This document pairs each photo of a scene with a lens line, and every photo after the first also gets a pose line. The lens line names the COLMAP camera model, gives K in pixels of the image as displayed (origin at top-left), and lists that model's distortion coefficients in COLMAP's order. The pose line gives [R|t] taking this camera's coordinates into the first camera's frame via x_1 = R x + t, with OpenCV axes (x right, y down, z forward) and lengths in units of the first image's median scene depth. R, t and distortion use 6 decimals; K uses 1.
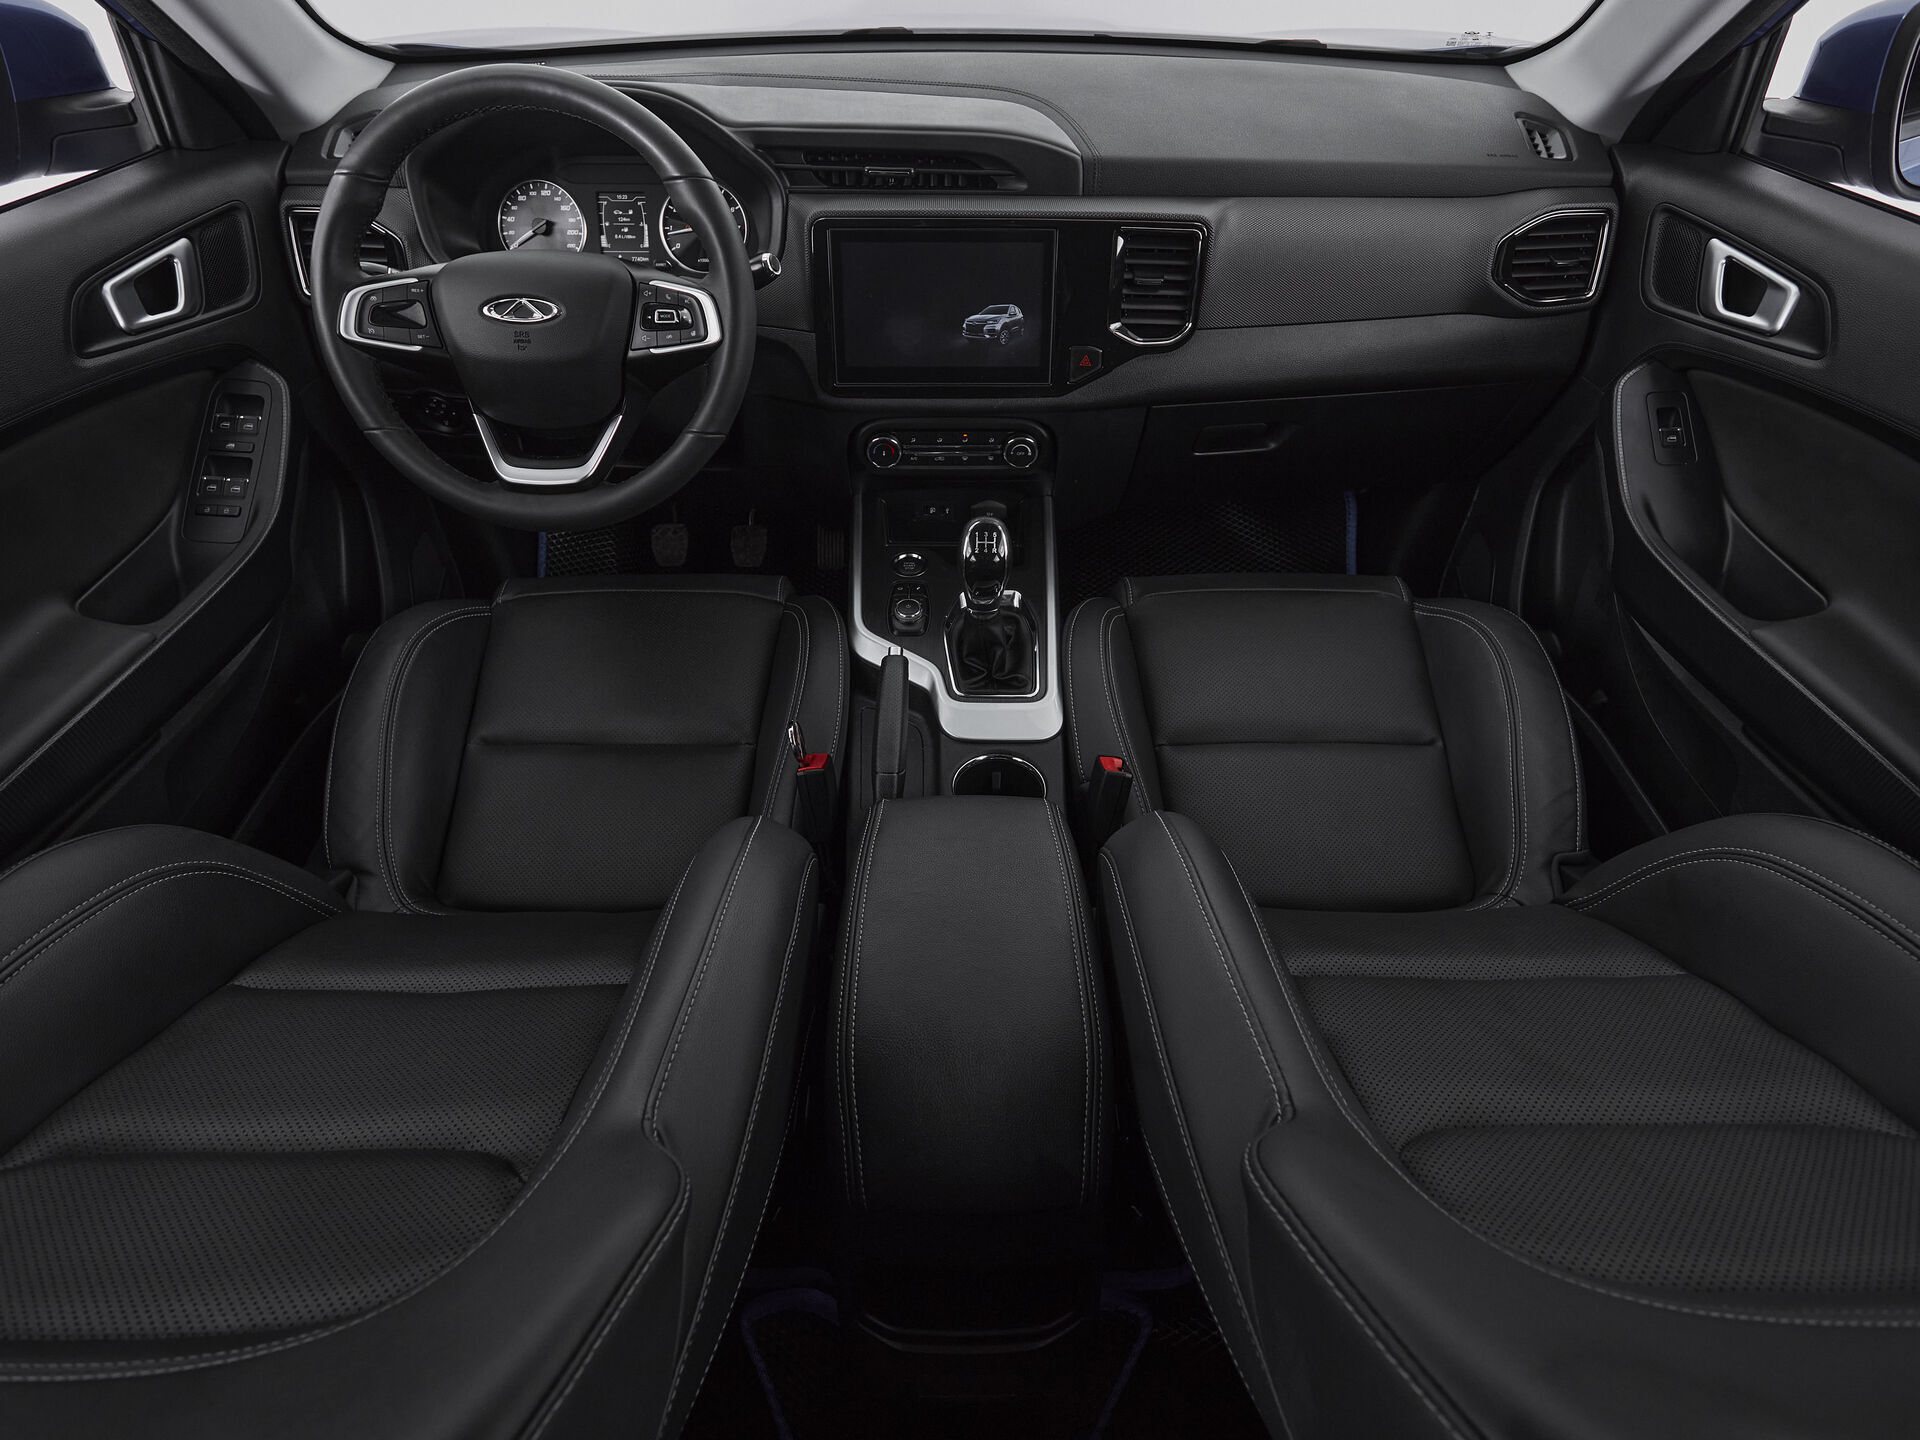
lens RADIAL K [[1045.6, 0, 954.7], [0, 1045.6, 716.3], [0, 0, 1]] dist [0.001252, -0.004831]
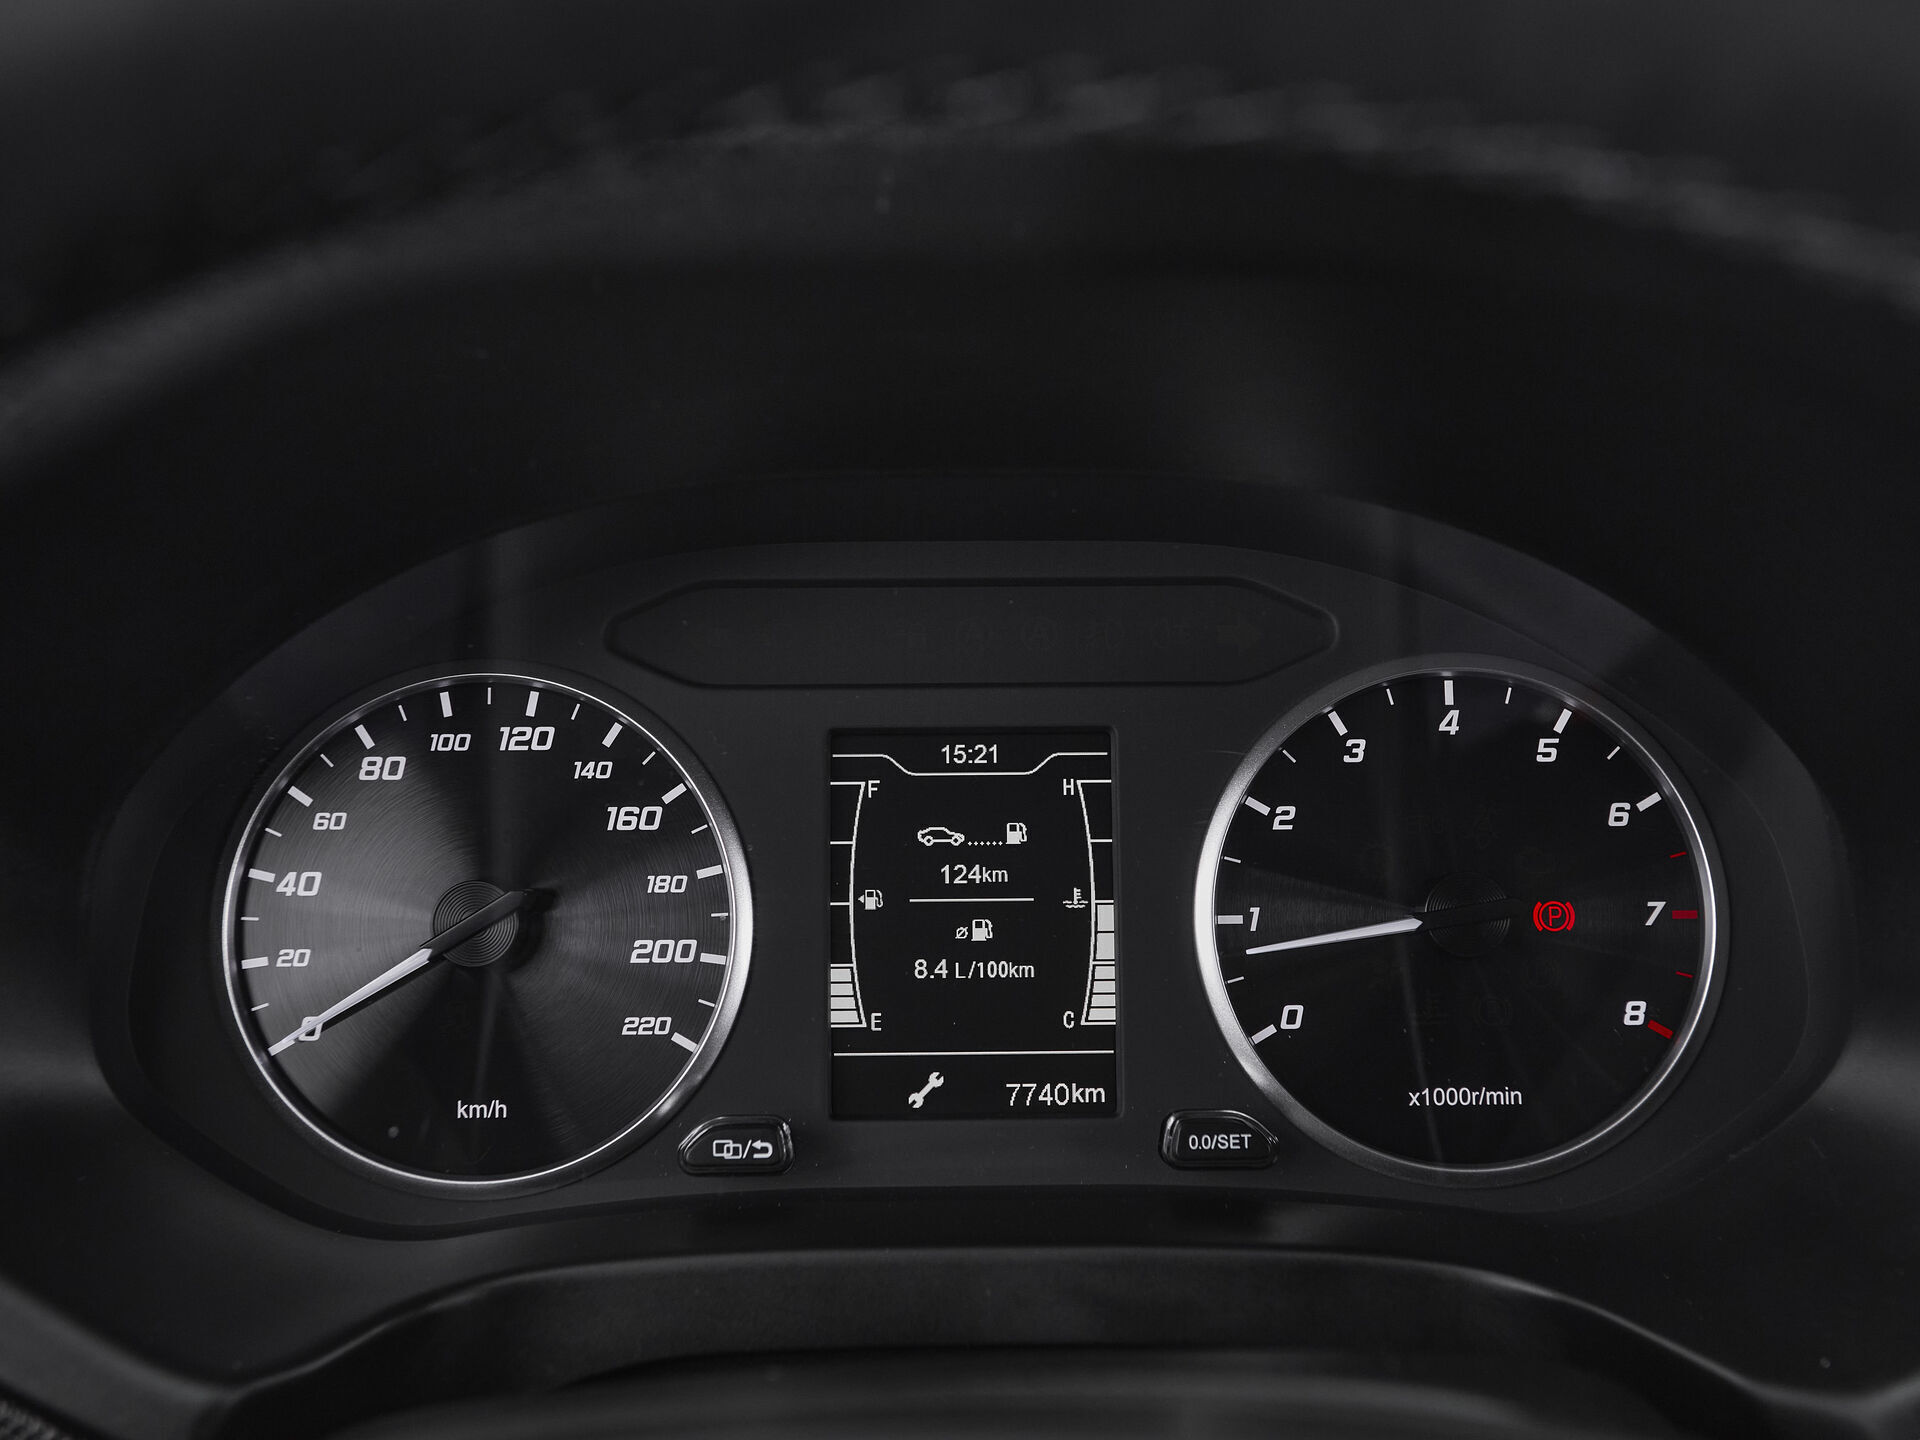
lens RADIAL K [[2327.3, 0, 942.0], [0, 2327.3, 724.2], [0, 0, 1]] dist [0.031204, 0.000000]
pose [[0.999667, -0.012629, 0.022519, -0.360113], [0.021473, 0.890971, -0.453552, -0.357440], [-0.014336, 0.453884, 0.890945, 0.716357]]
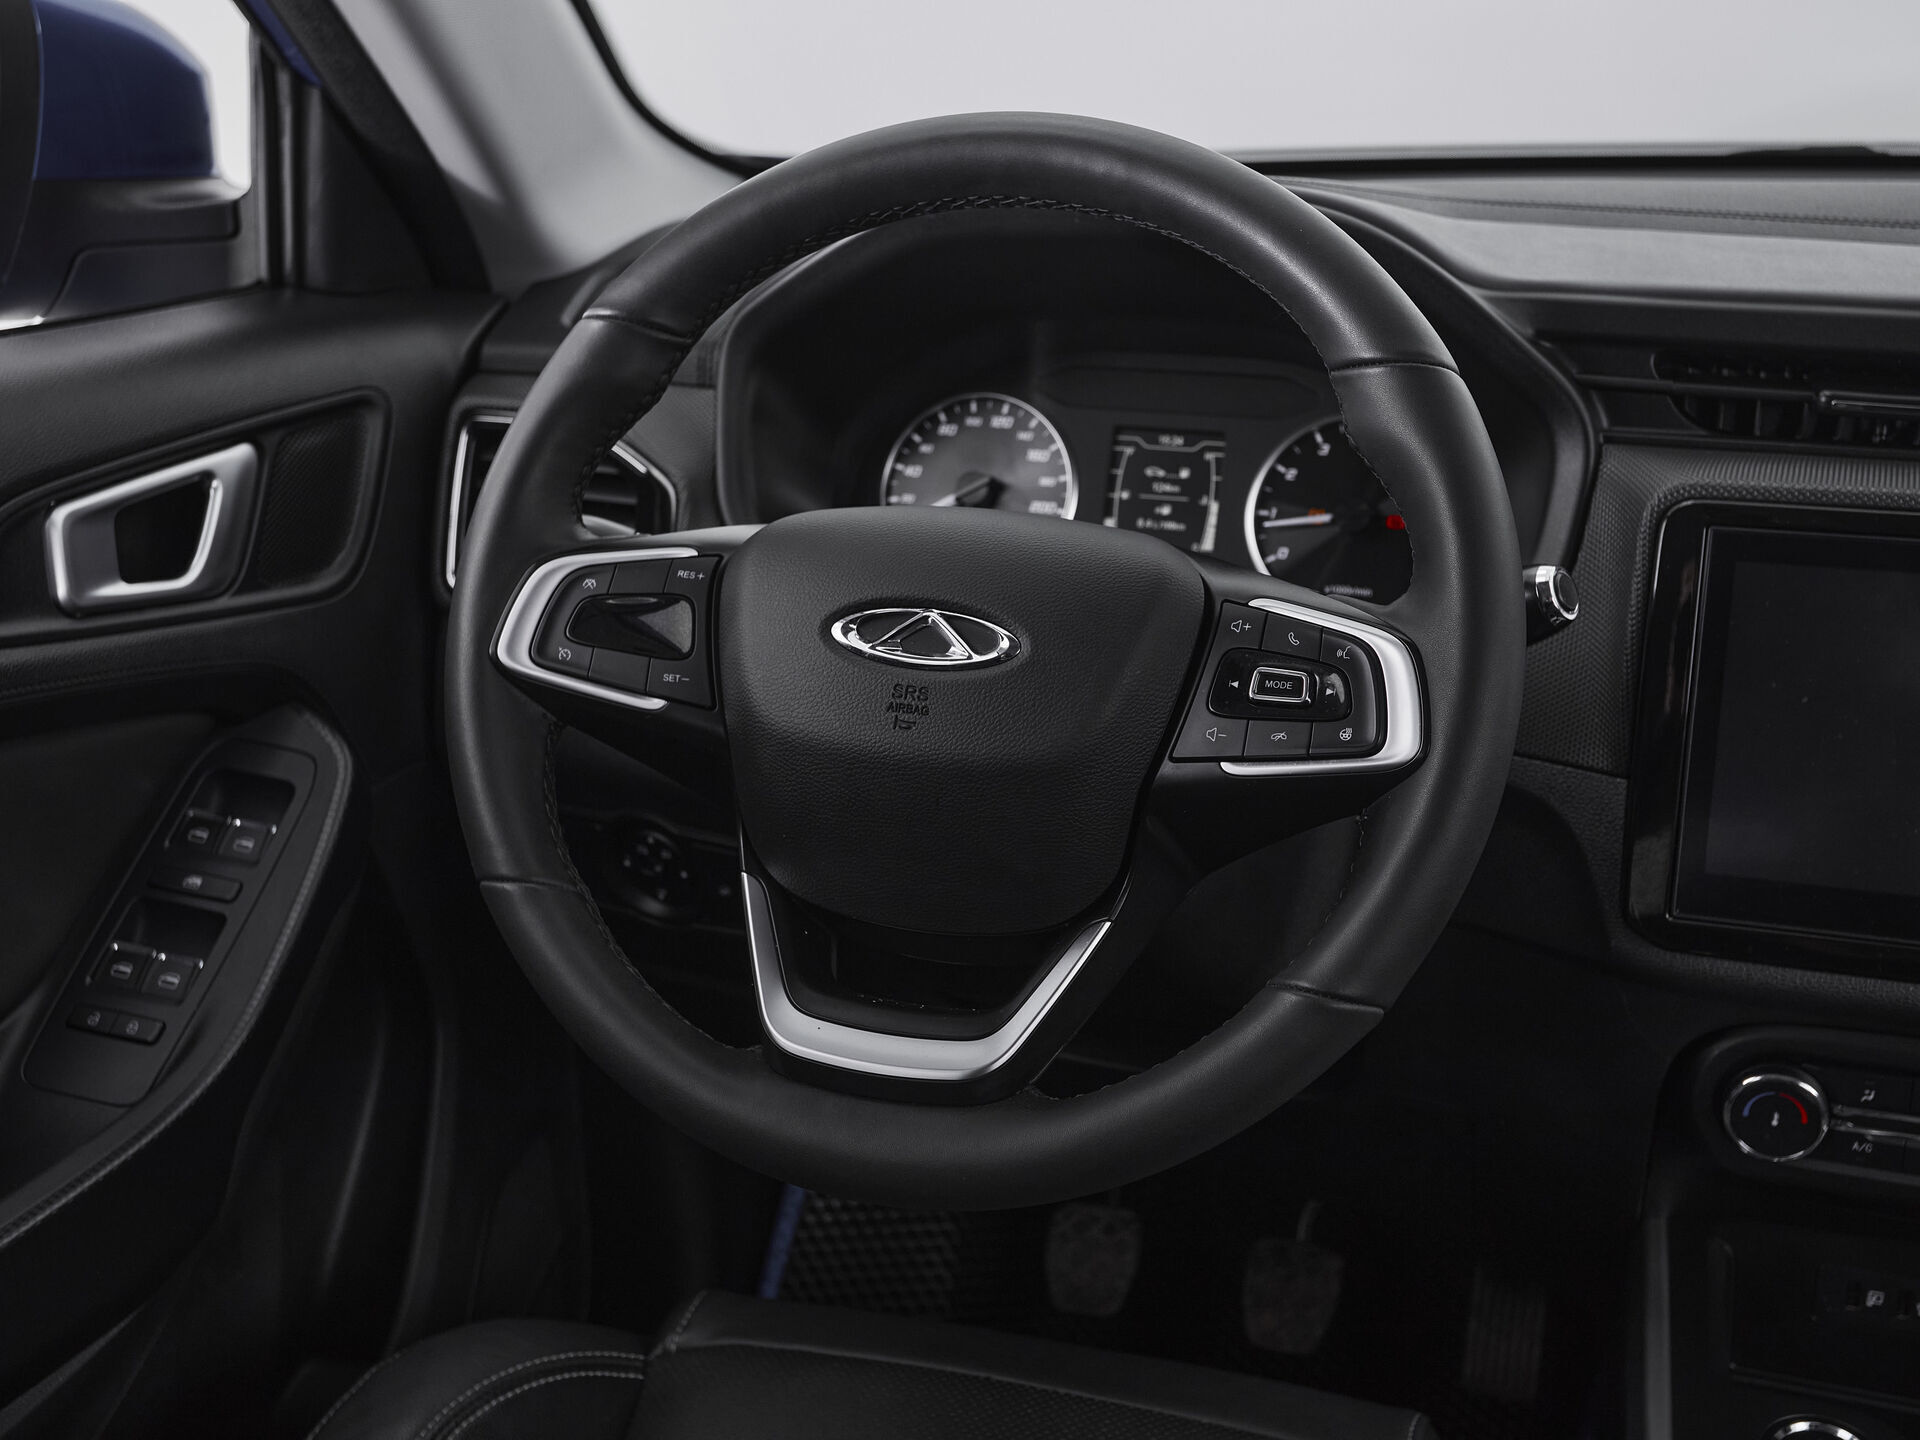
lens RADIAL K [[2327.3, 0, 952.3], [0, 2327.3, 716.2], [0, 0, 1]] dist [0.031204, 0.000000]
pose [[0.947937, 0.091817, -0.304933, -0.112739], [-0.202436, 0.912909, -0.354425, -0.044772], [0.245834, 0.397702, 0.883967, 0.202655]]
